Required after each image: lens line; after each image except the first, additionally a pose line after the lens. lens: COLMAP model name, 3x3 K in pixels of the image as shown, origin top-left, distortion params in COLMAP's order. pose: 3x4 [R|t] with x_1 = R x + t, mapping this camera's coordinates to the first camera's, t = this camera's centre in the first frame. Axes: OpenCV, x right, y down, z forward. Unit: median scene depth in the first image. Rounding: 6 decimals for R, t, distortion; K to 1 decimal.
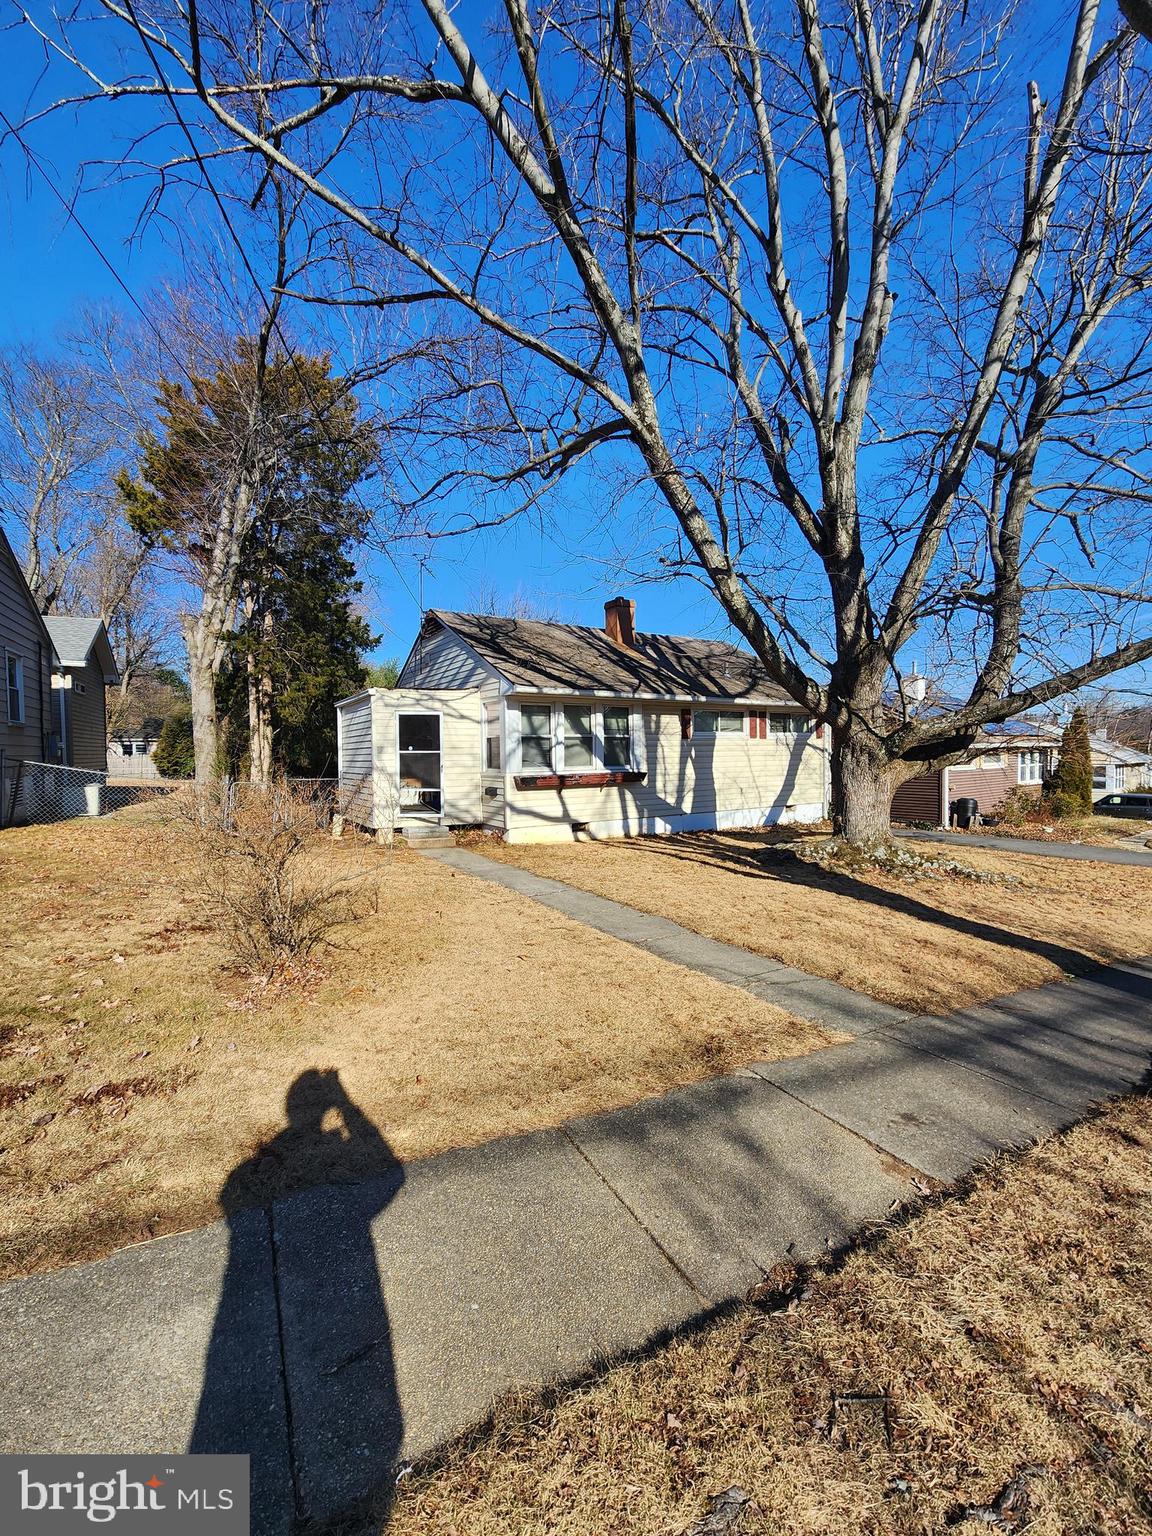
lens RADIAL K [[633.3, 0, 582.4], [0, 633.3, 769.8], [0, 0, 1]] dist [-0.004821, 0.001743]
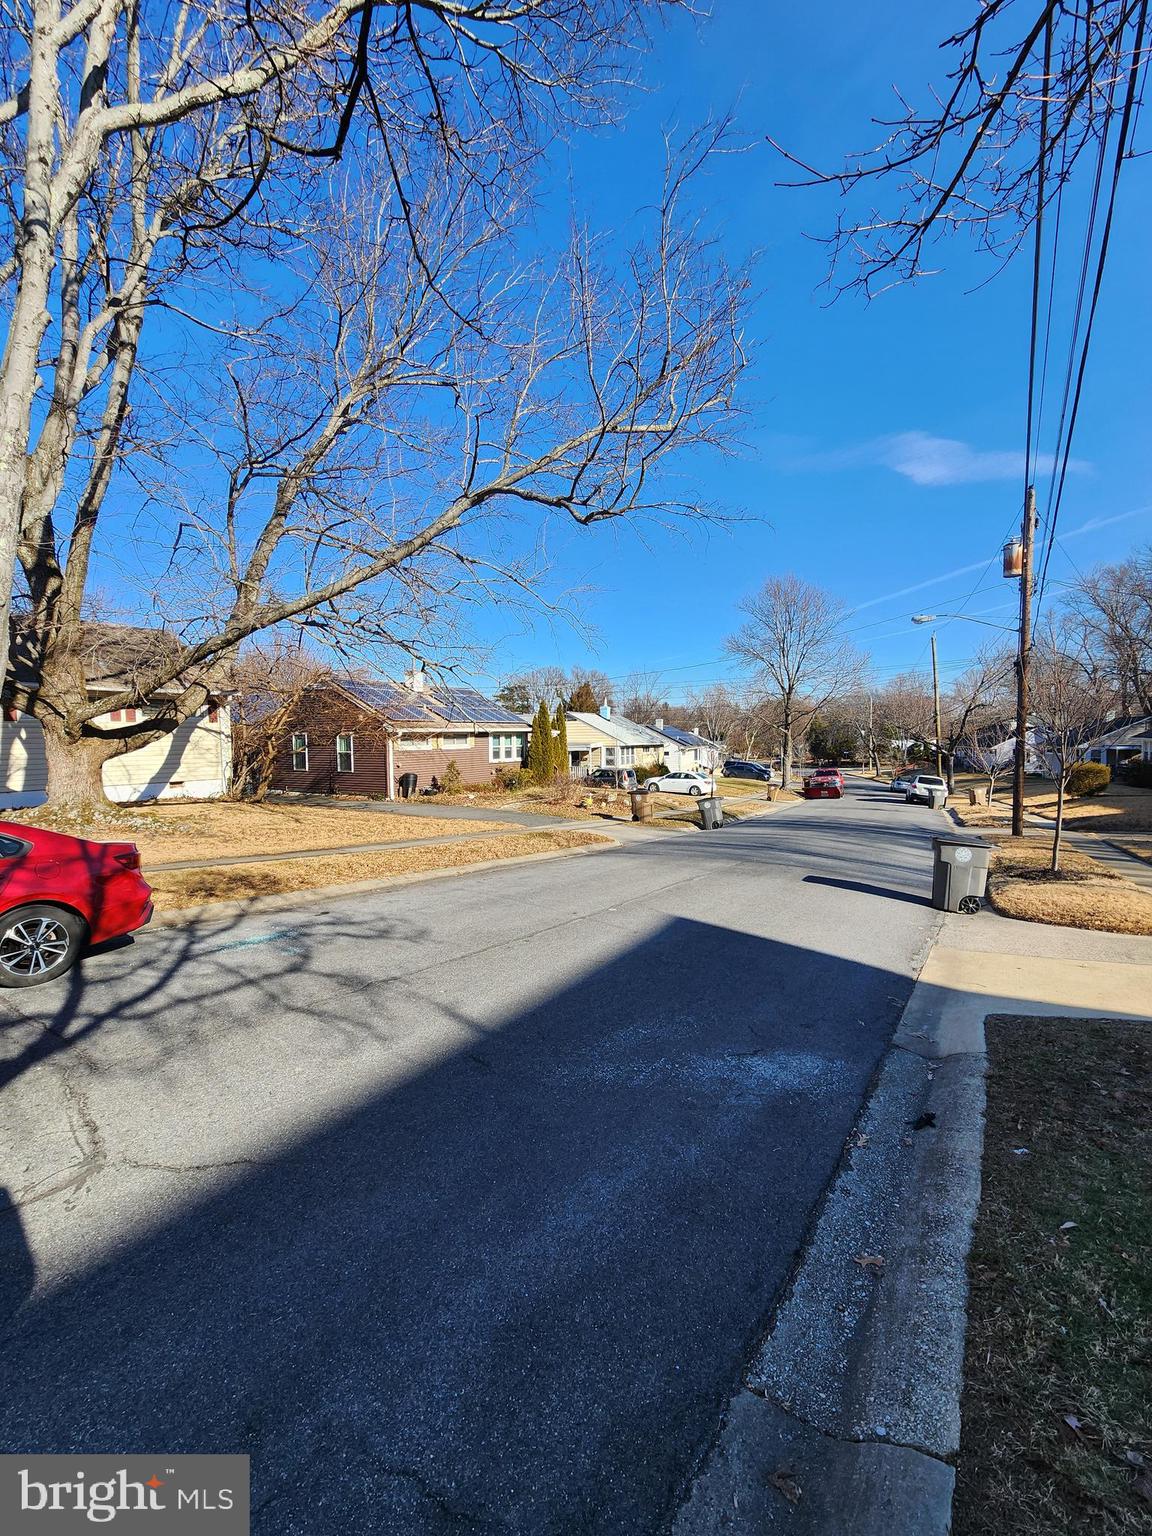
lens RADIAL K [[633.3, 0, 576.4], [0, 633.3, 767.9], [0, 0, 1]] dist [-0.004821, 0.001743]
pose [[0.920714, -0.019603, 0.389746, 2.497650], [0.012817, 0.999718, 0.020005, 0.083353], [-0.390028, -0.013424, 0.920705, -1.399961]]
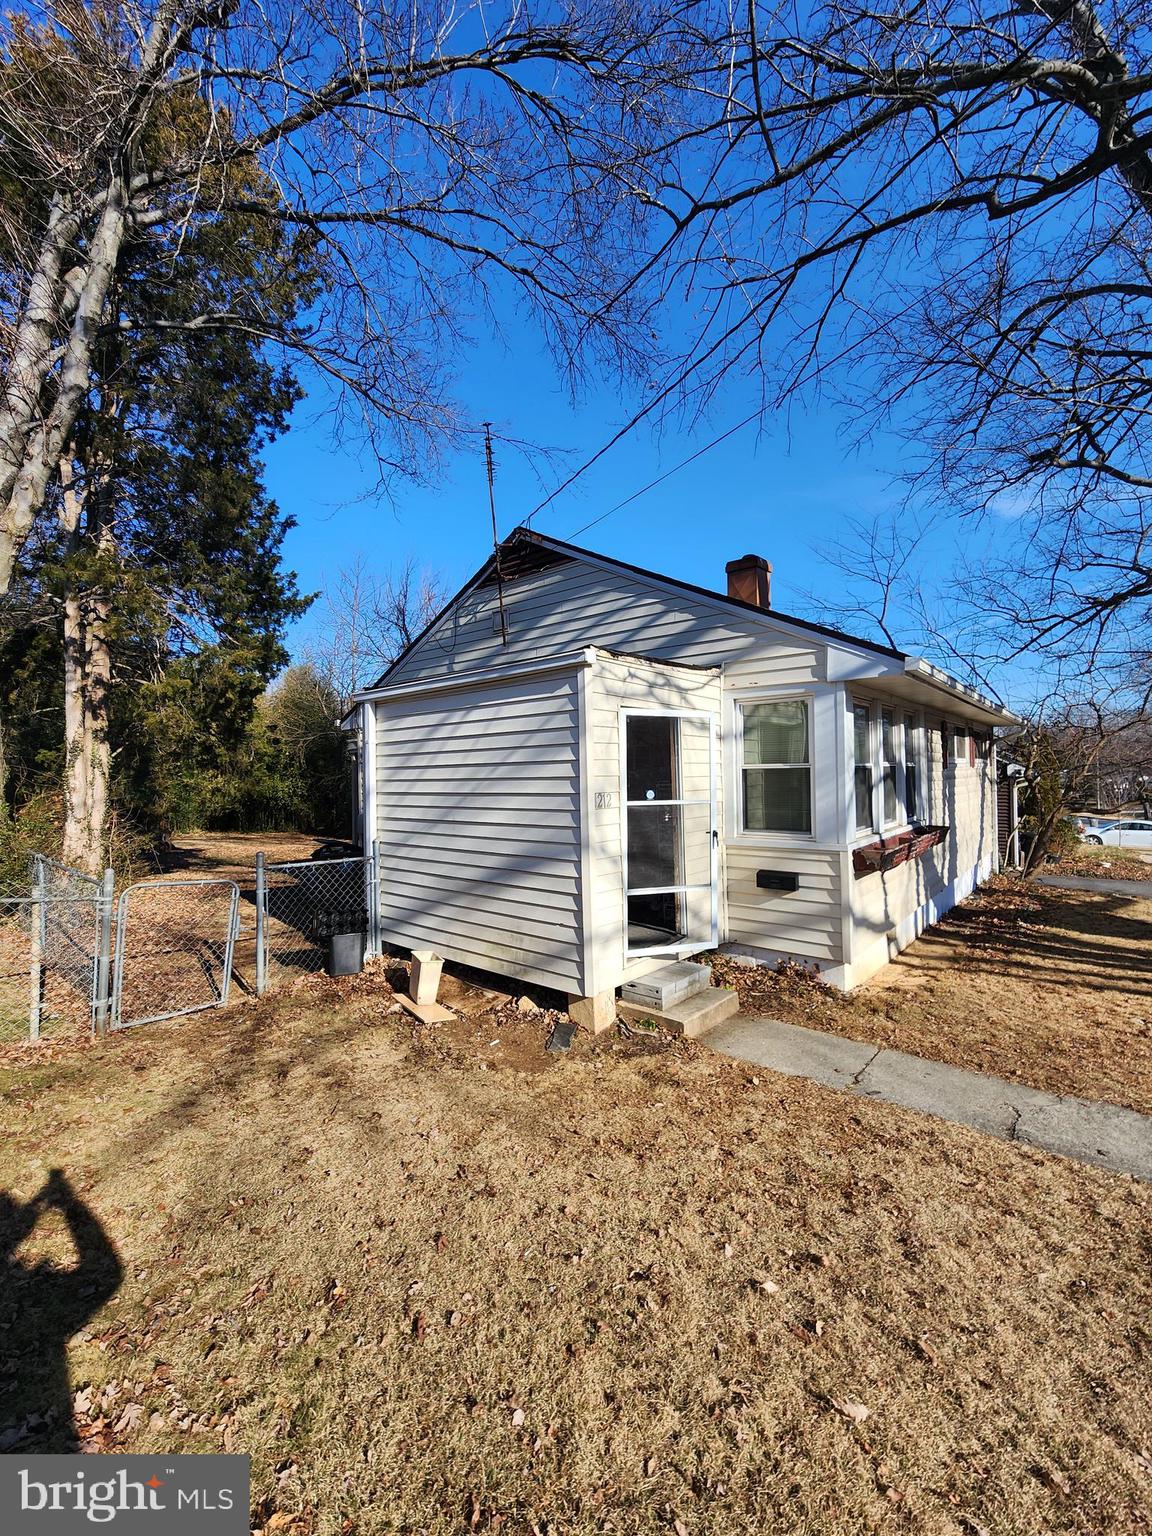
lens RADIAL K [[633.3, 0, 576.9], [0, 633.3, 768.6], [0, 0, 1]] dist [-0.004821, 0.001743]
pose [[0.951785, -0.003631, 0.306744, -2.053931], [0.014545, 0.999340, -0.033300, -0.174723], [-0.306420, 0.036156, 0.951209, 2.754994]]
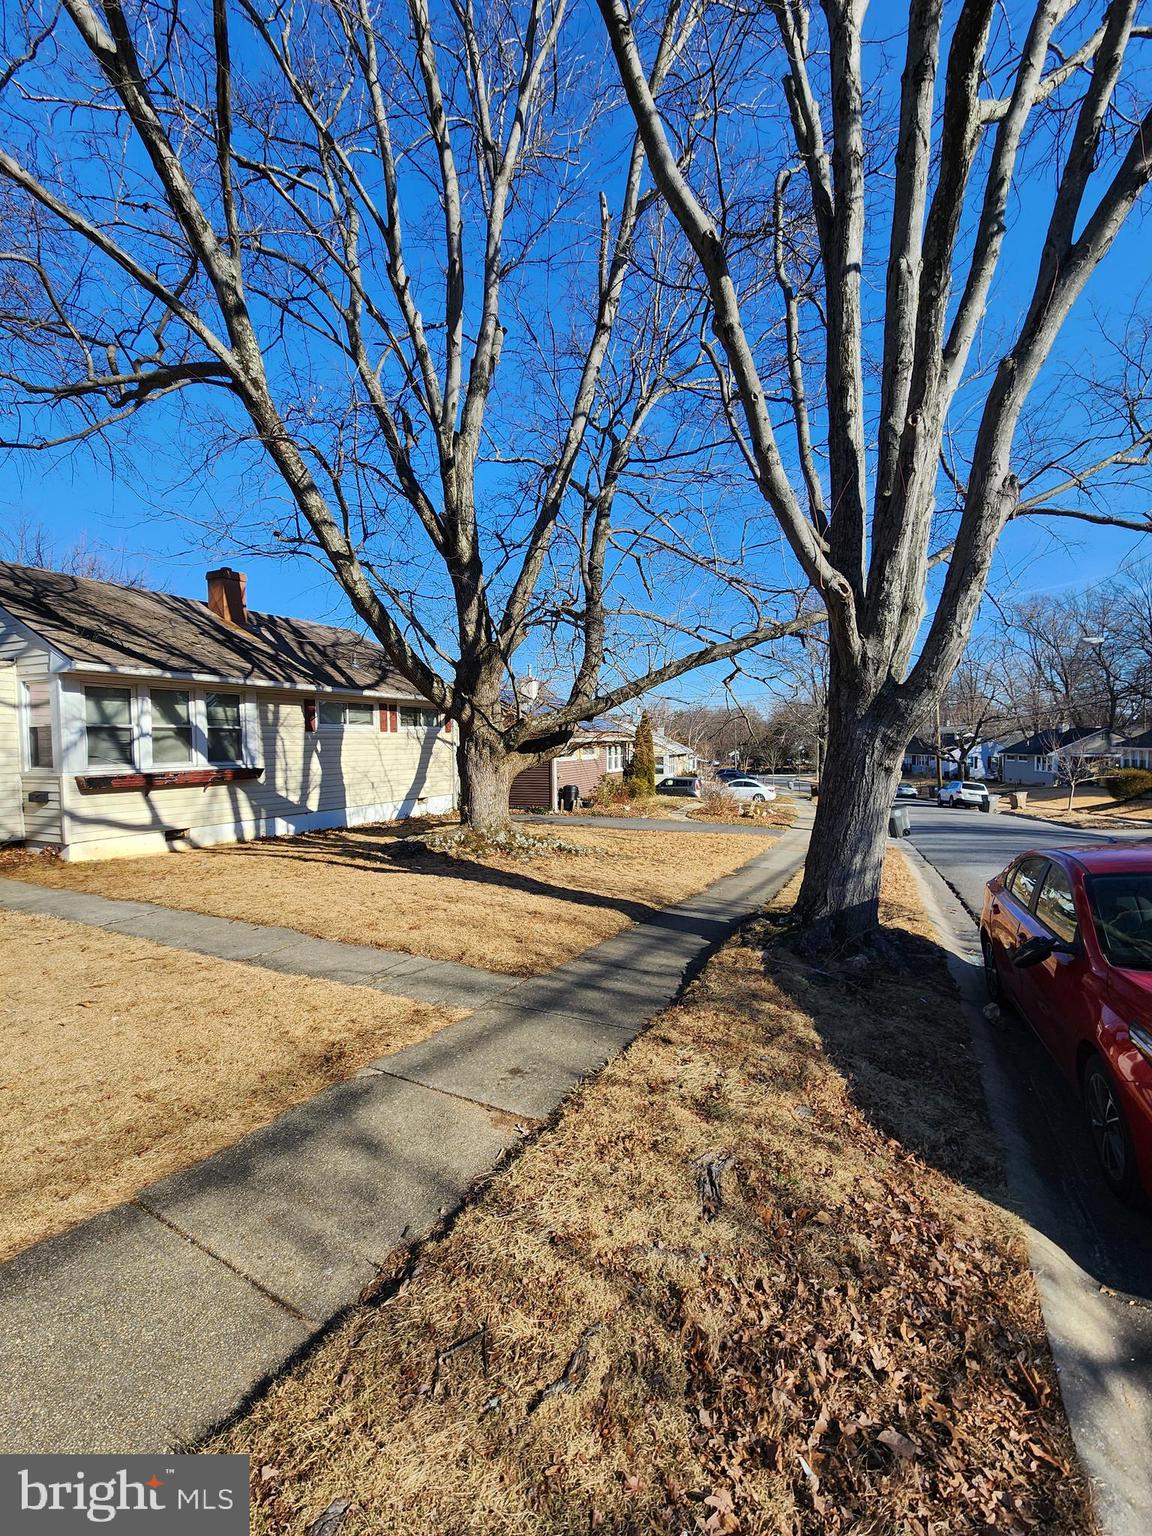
lens RADIAL K [[633.3, 0, 585.3], [0, 633.3, 767.1], [0, 0, 1]] dist [-0.004821, 0.001743]
pose [[0.842002, -0.019132, 0.539135, 0.005841], [0.015988, 0.999817, 0.010510, 0.000175], [-0.539237, -0.000230, 0.842154, -0.002428]]
